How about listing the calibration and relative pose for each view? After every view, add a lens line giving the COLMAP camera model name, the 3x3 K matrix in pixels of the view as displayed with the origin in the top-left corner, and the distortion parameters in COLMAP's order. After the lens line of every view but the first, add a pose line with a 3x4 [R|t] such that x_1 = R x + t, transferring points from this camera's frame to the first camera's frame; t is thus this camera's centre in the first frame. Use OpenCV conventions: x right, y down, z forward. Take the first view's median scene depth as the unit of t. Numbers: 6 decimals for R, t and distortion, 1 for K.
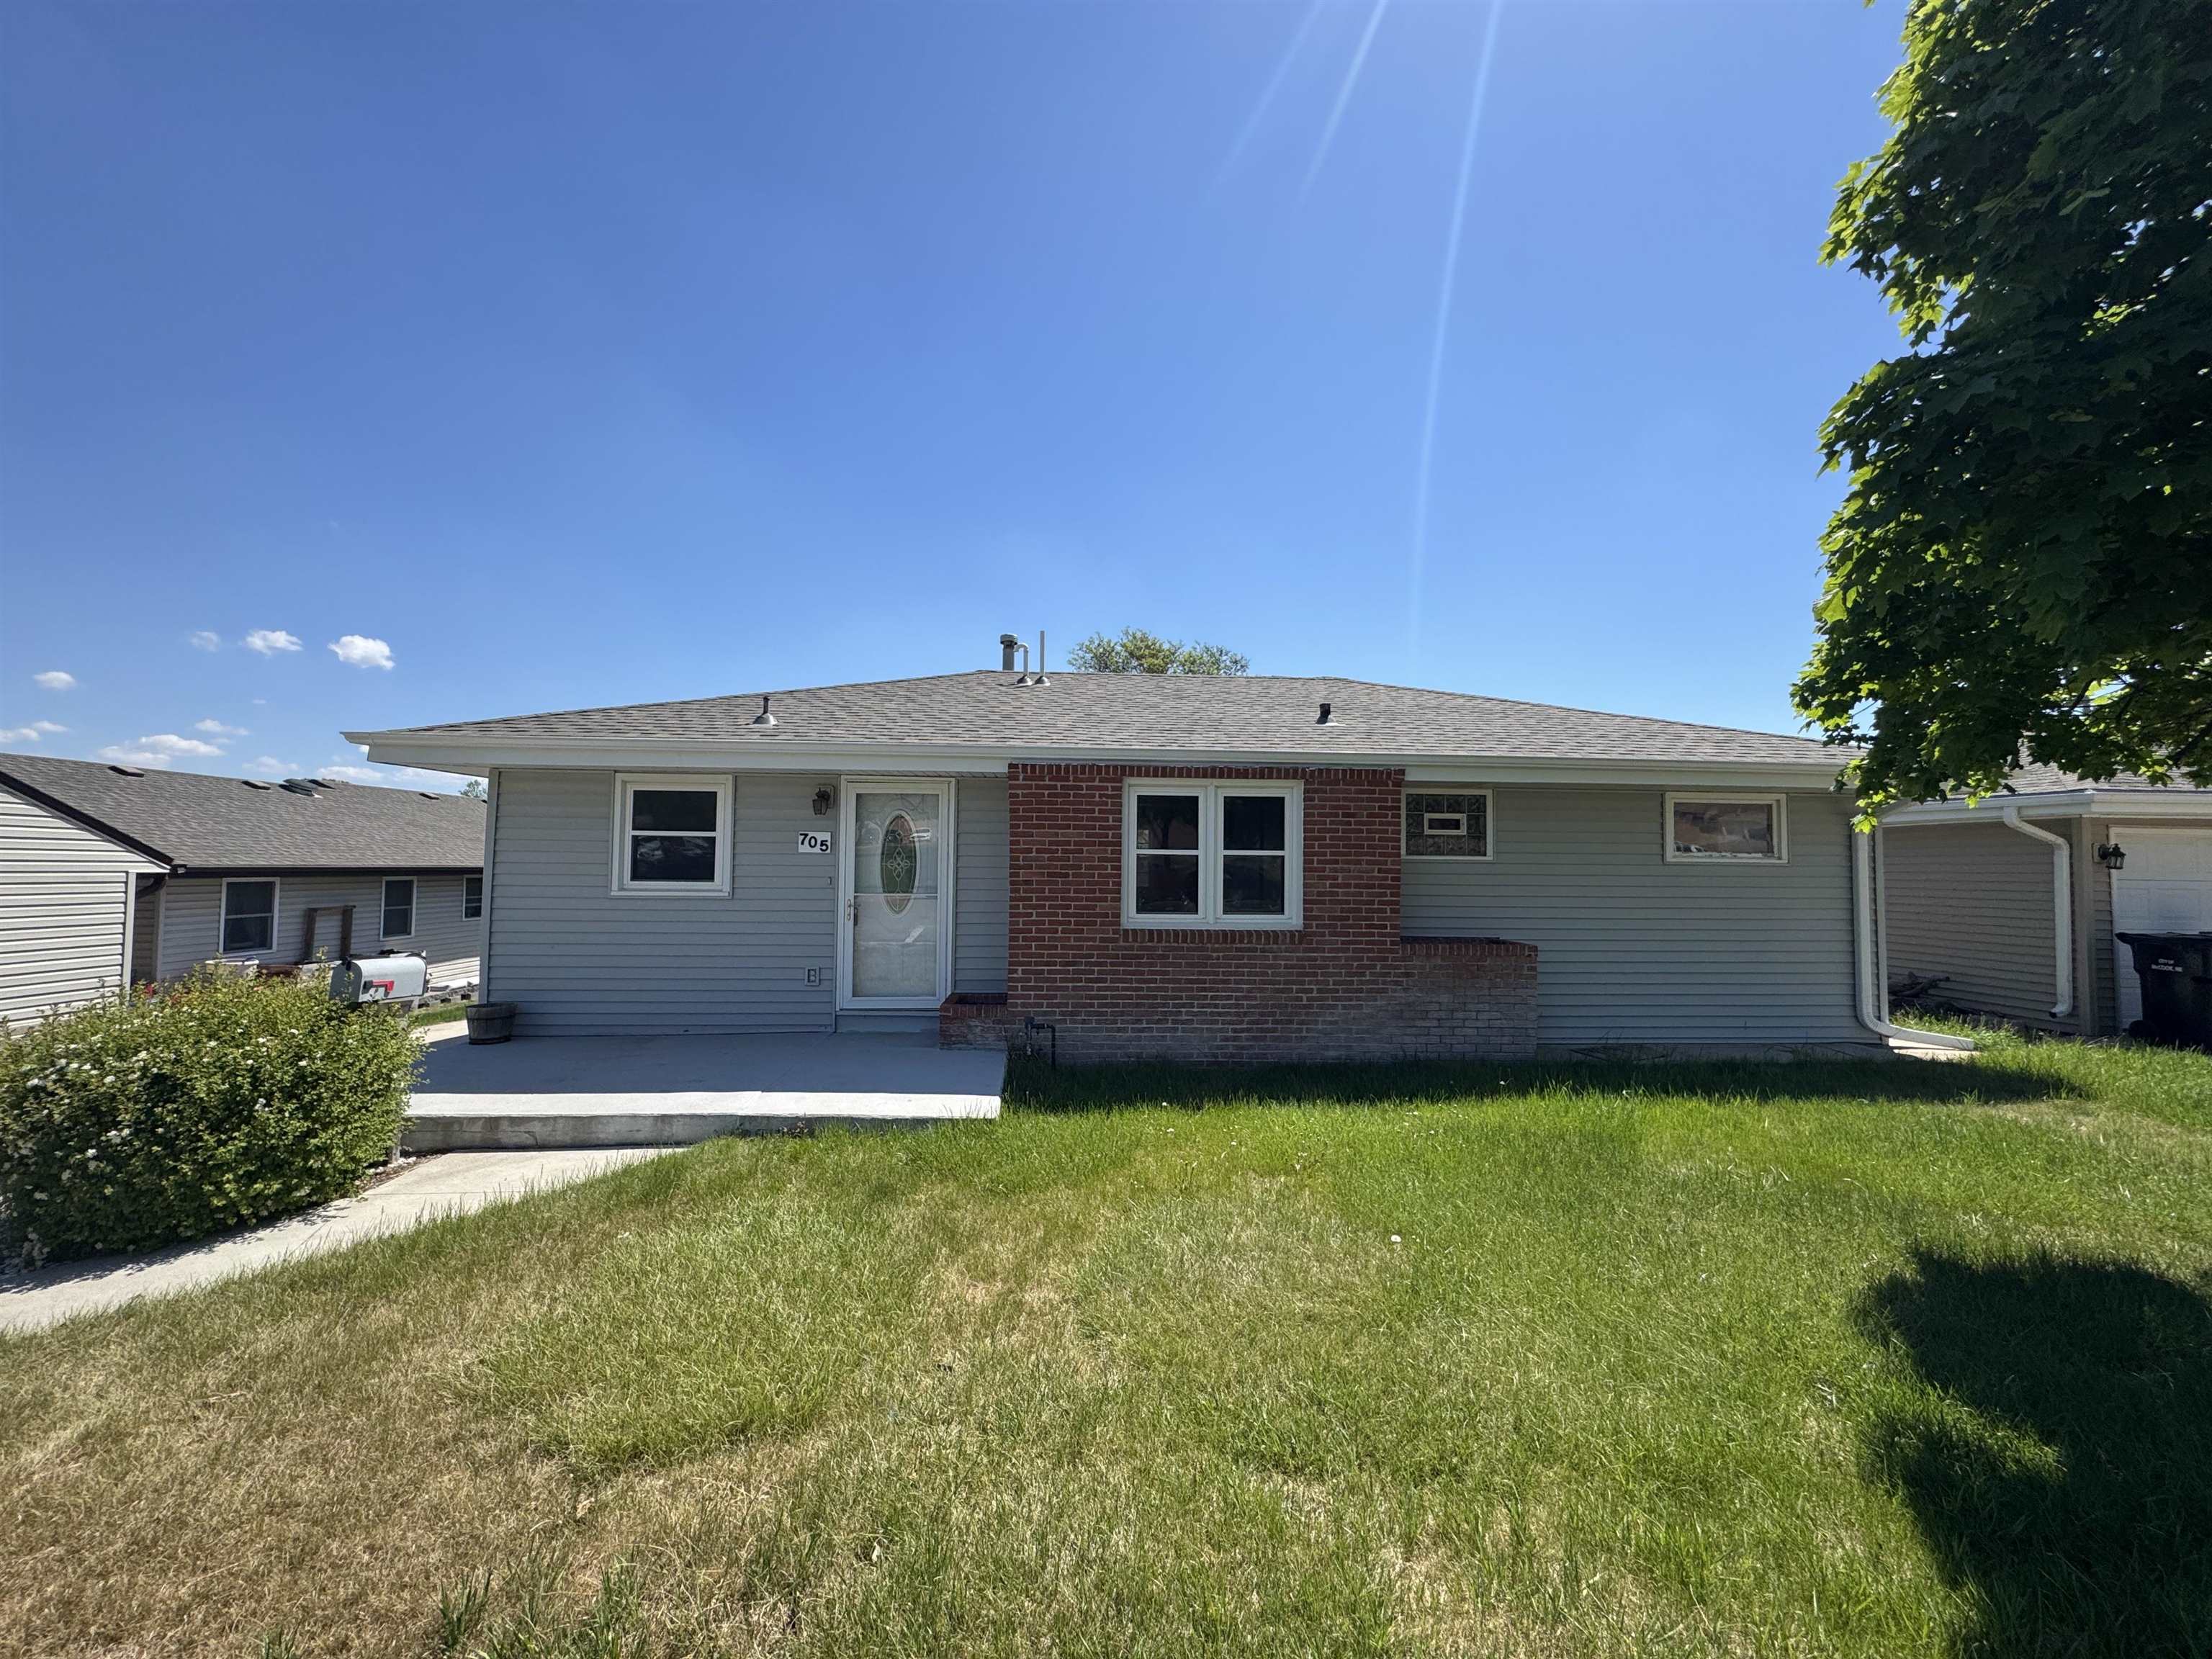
lens RADIAL K [[880.2, 0, 1106.2], [0, 880.2, 828.8], [0, 0, 1]] dist [-0.002040, -0.000067]
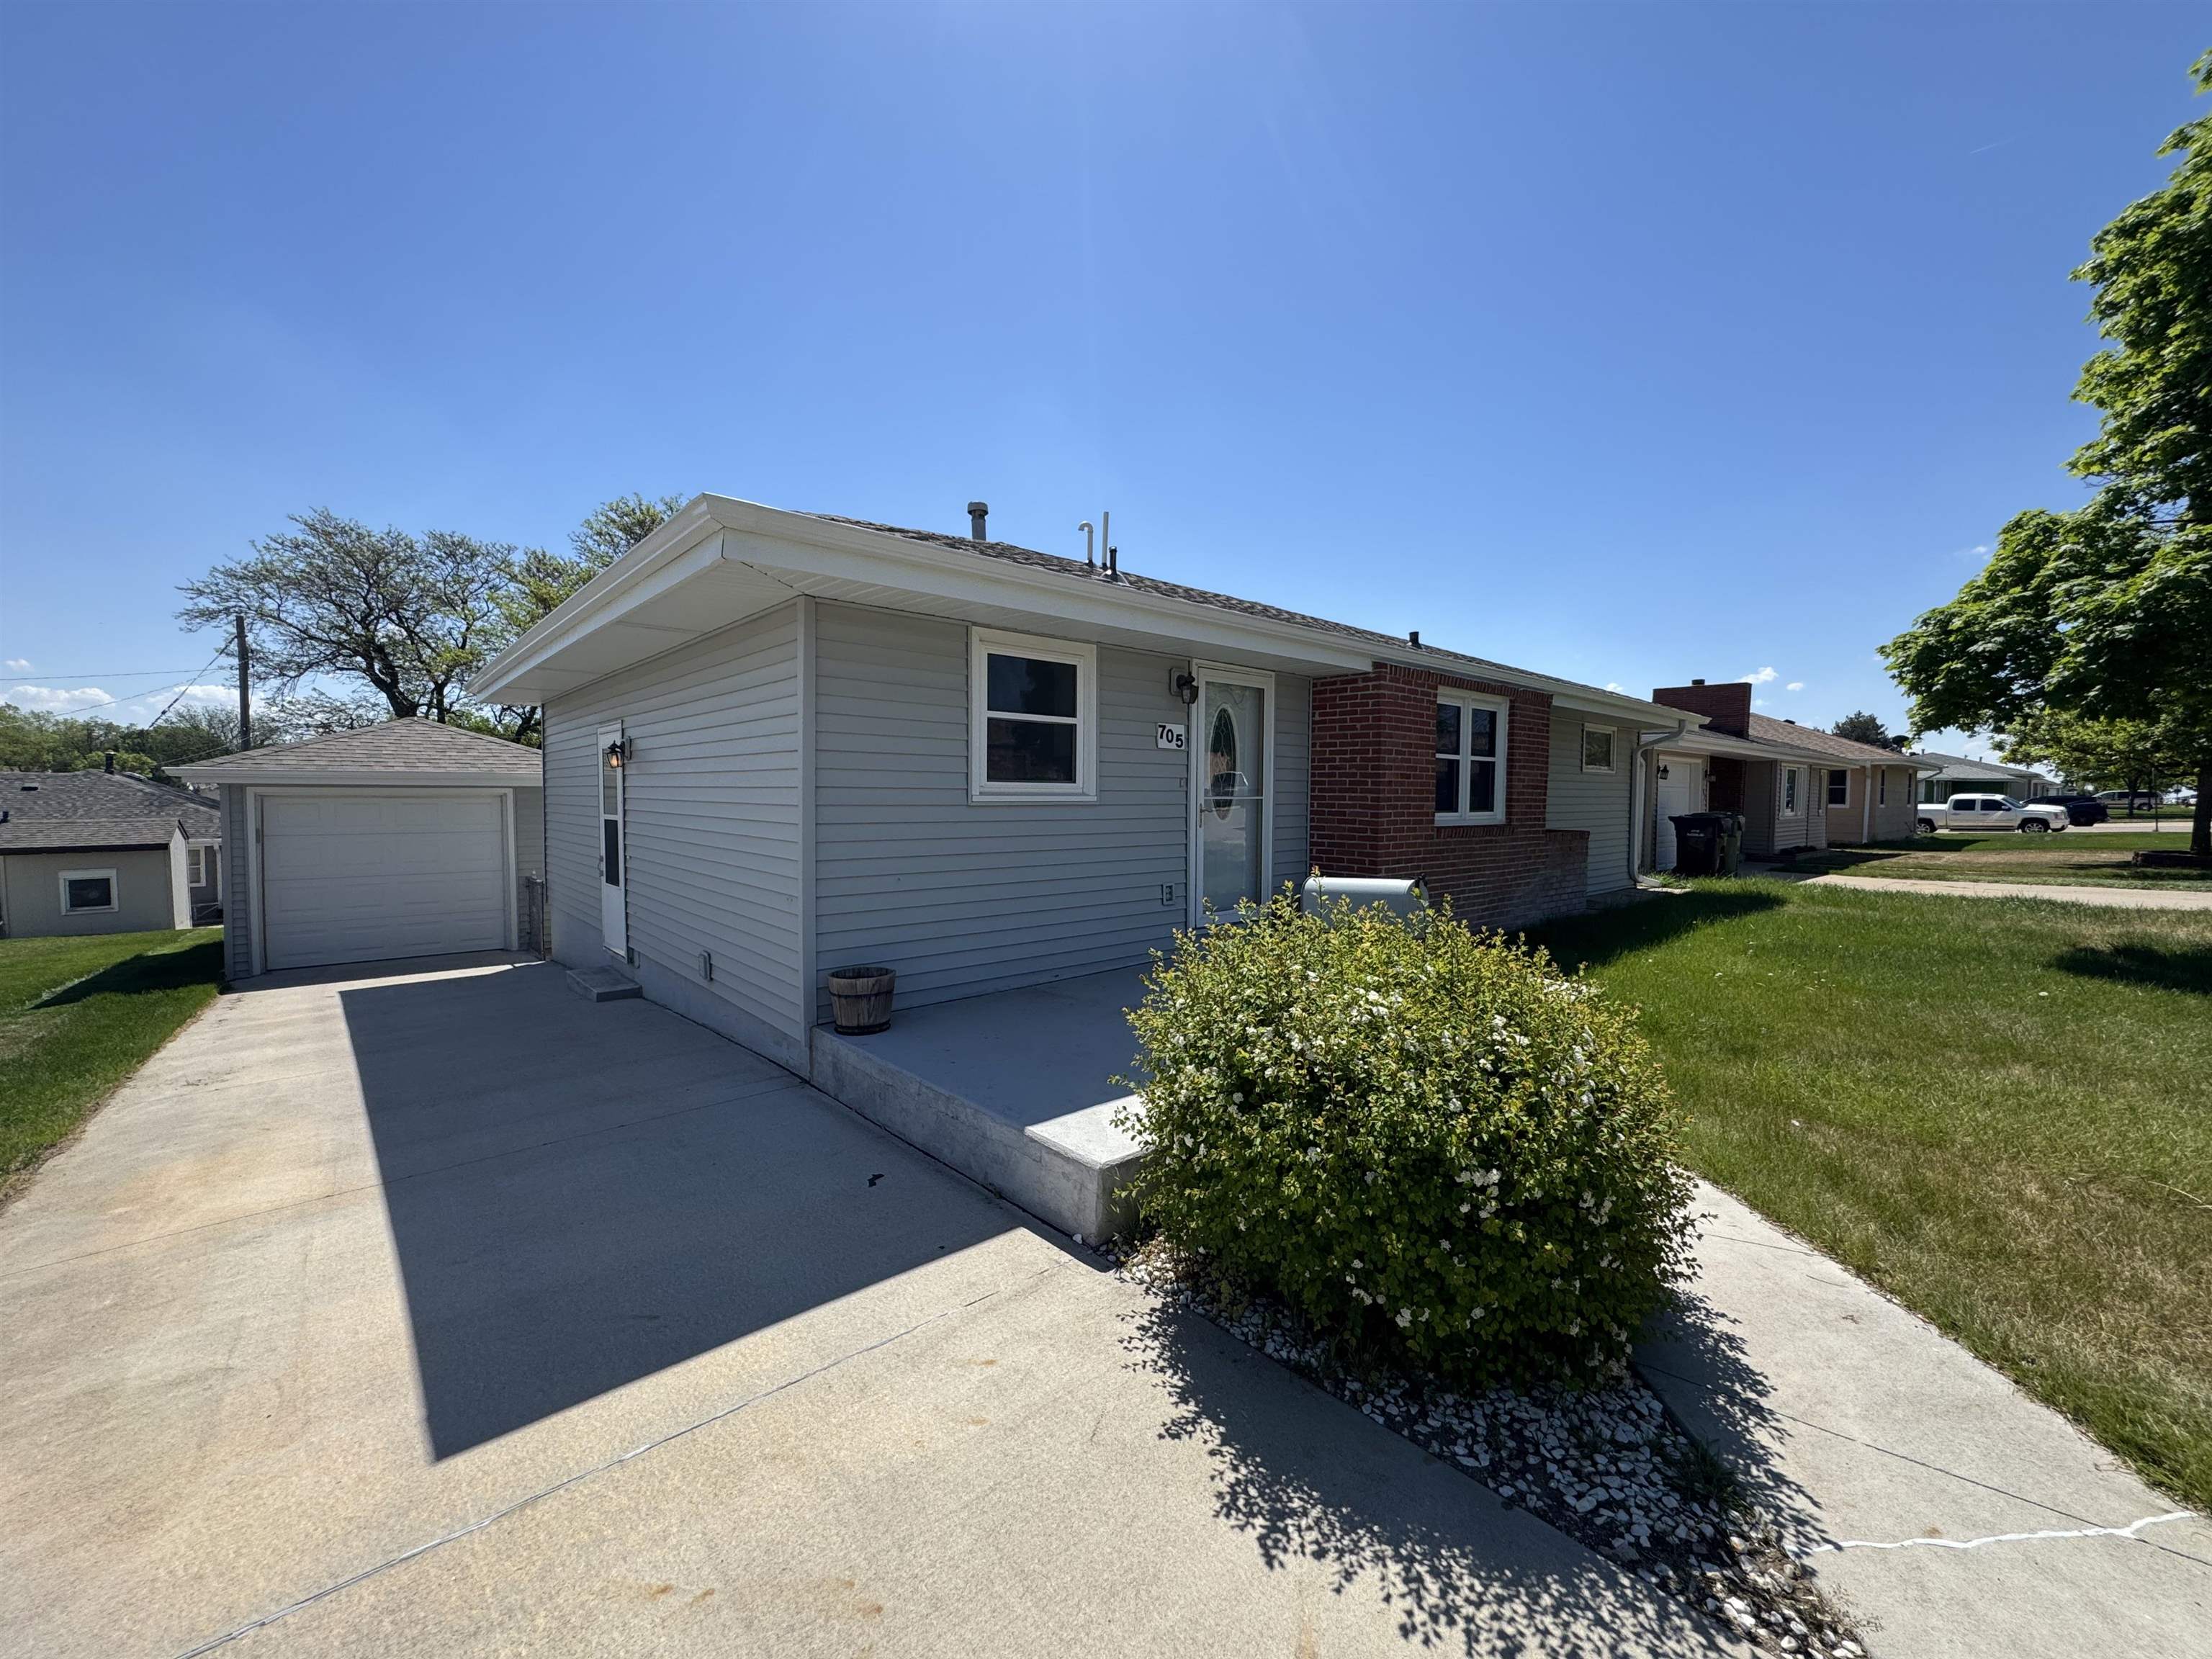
lens RADIAL K [[880.2, 0, 1108.5], [0, 880.2, 836.6], [0, 0, 1]] dist [-0.002040, -0.000067]
pose [[0.785714, -0.034884, 0.617605, -0.902700], [-0.028598, 0.995293, 0.092599, 0.034774], [-0.617928, -0.090418, 0.781018, 0.374534]]
